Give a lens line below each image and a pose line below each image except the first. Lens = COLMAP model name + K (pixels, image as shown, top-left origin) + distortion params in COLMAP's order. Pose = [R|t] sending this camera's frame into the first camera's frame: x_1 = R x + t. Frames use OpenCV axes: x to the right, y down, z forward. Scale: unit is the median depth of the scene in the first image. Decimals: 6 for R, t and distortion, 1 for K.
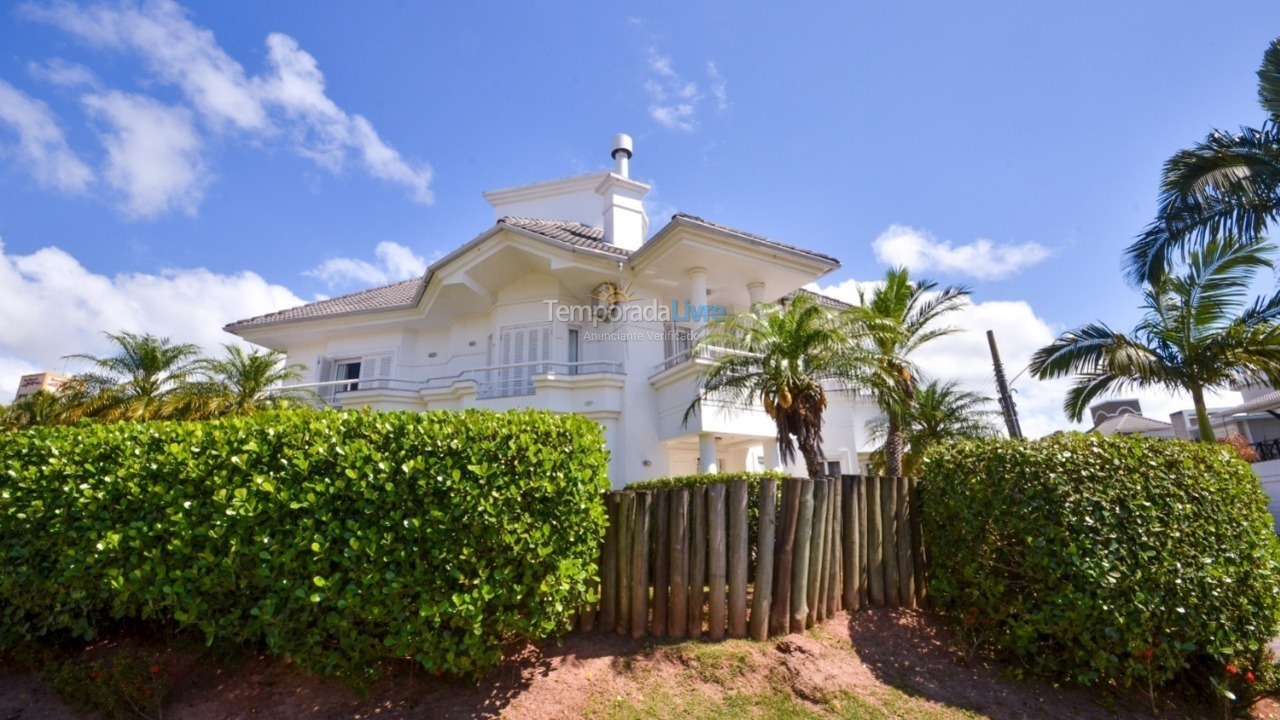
lens RADIAL K [[557.4, 0, 627.2], [0, 557.4, 363.0], [0, 0, 1]] dist [0.017463, -0.018739]
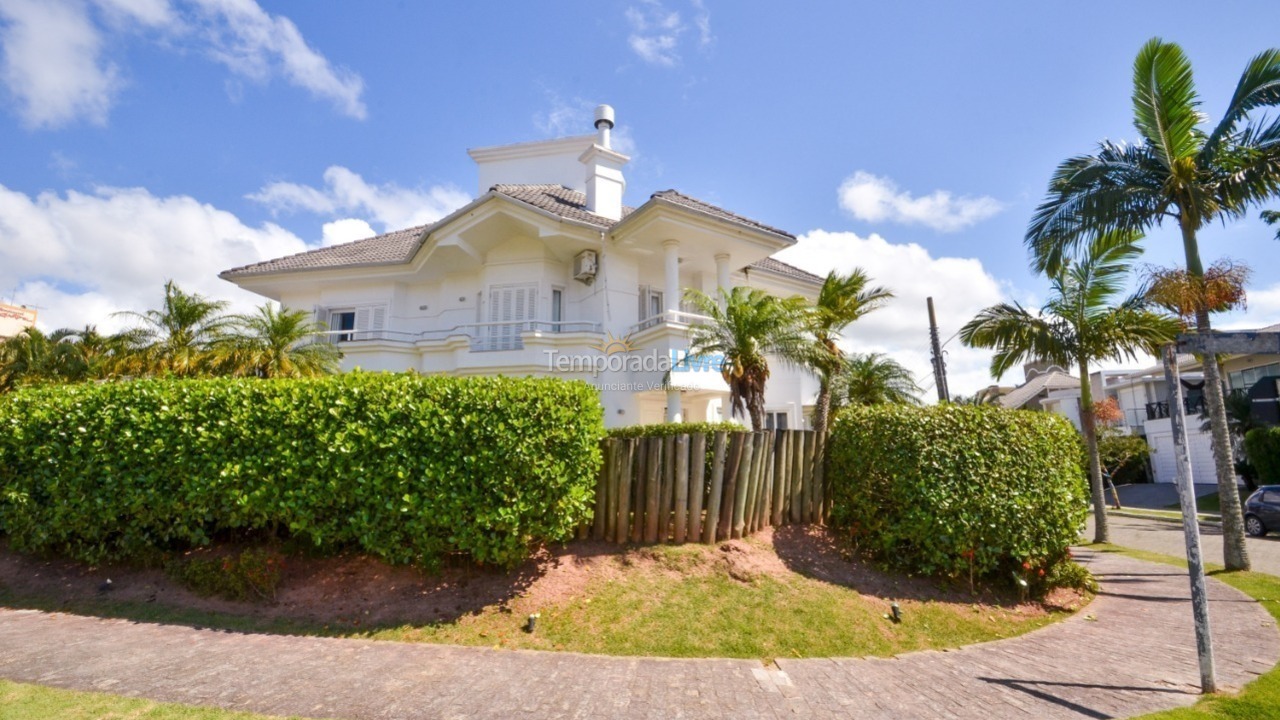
lens RADIAL K [[557.4, 0, 627.2], [0, 557.4, 363.0], [0, 0, 1]] dist [0.017463, -0.018739]
pose [[0.997658, 0.025353, 0.063522, -0.073697], [-0.031622, 0.994514, 0.099714, -0.096449], [-0.060645, -0.101489, 0.992986, -0.355700]]
